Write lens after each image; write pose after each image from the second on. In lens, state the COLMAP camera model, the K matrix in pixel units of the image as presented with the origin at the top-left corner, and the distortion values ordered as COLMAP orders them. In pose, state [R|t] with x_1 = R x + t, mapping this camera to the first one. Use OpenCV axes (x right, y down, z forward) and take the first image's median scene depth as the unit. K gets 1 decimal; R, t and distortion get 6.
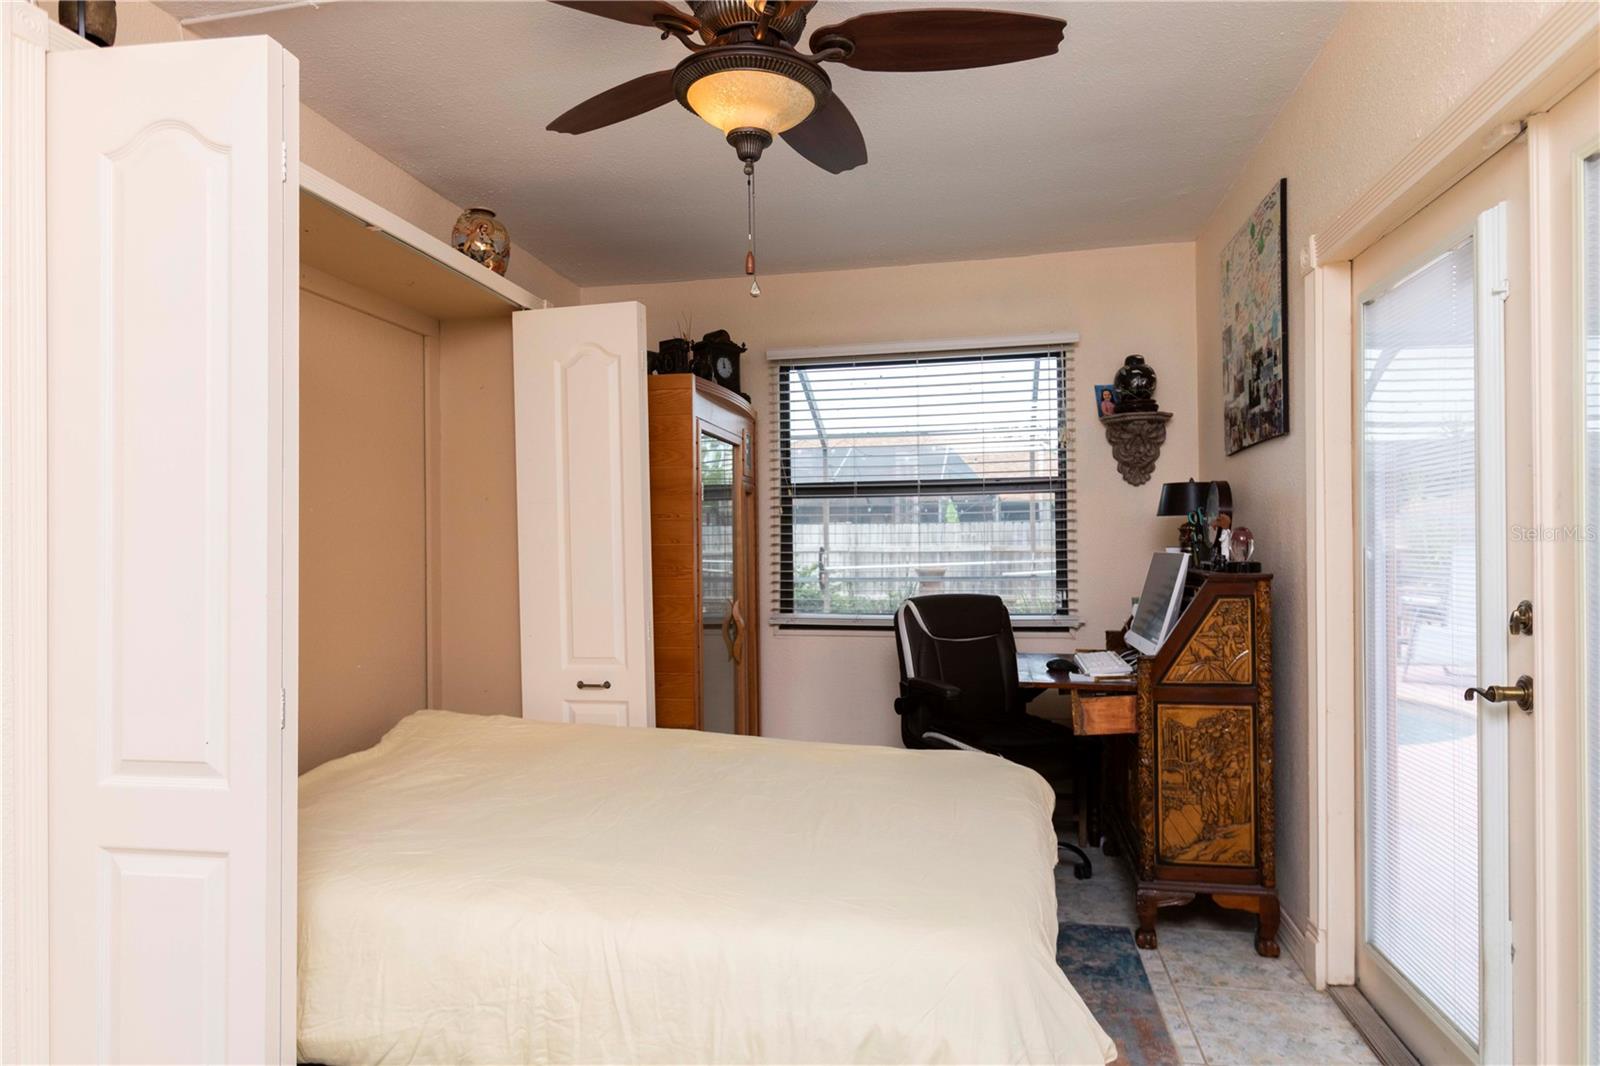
lens RADIAL K [[979.2, 0, 801.4], [0, 979.2, 540.7], [0, 0, 1]] dist [-0.000997, 0.015722]
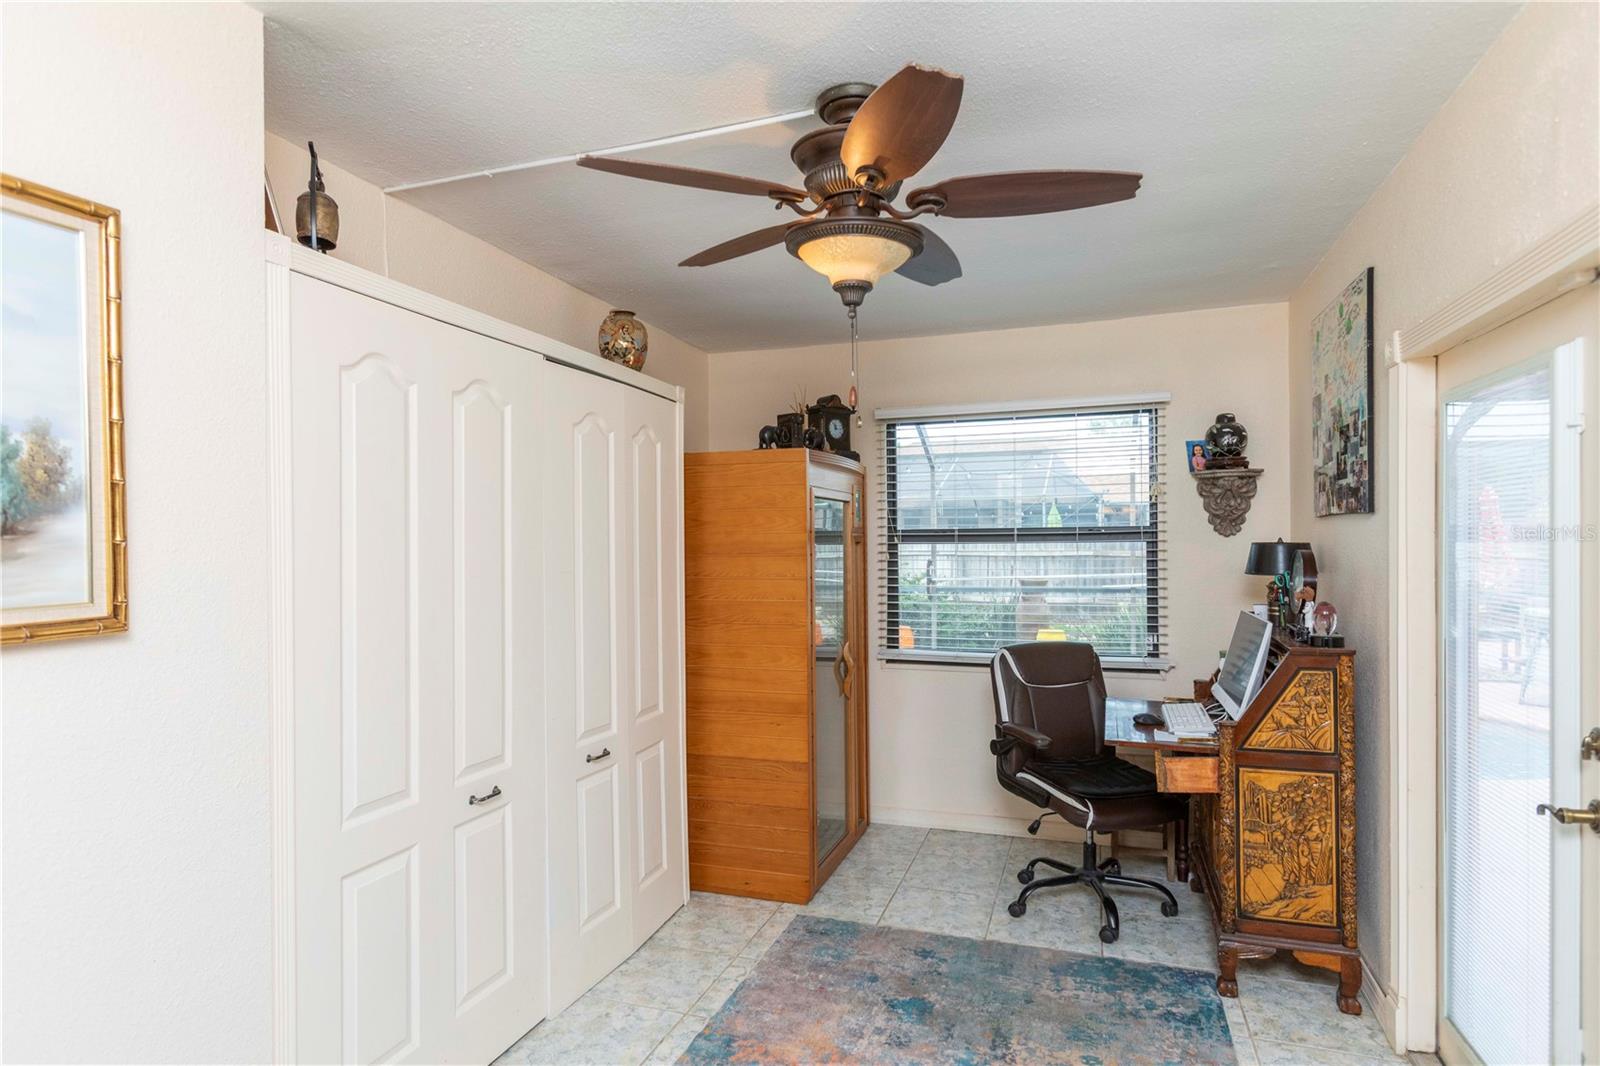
lens RADIAL K [[915.3, 0, 800.0], [0, 915.3, 533.0], [0, 0, 1]] dist [0.016613, 0.000670]
pose [[0.992276, 0.000399, -0.124047, 0.012086], [0.001362, 0.999899, 0.014113, -0.093323], [0.124040, -0.014173, 0.992176, -0.044002]]
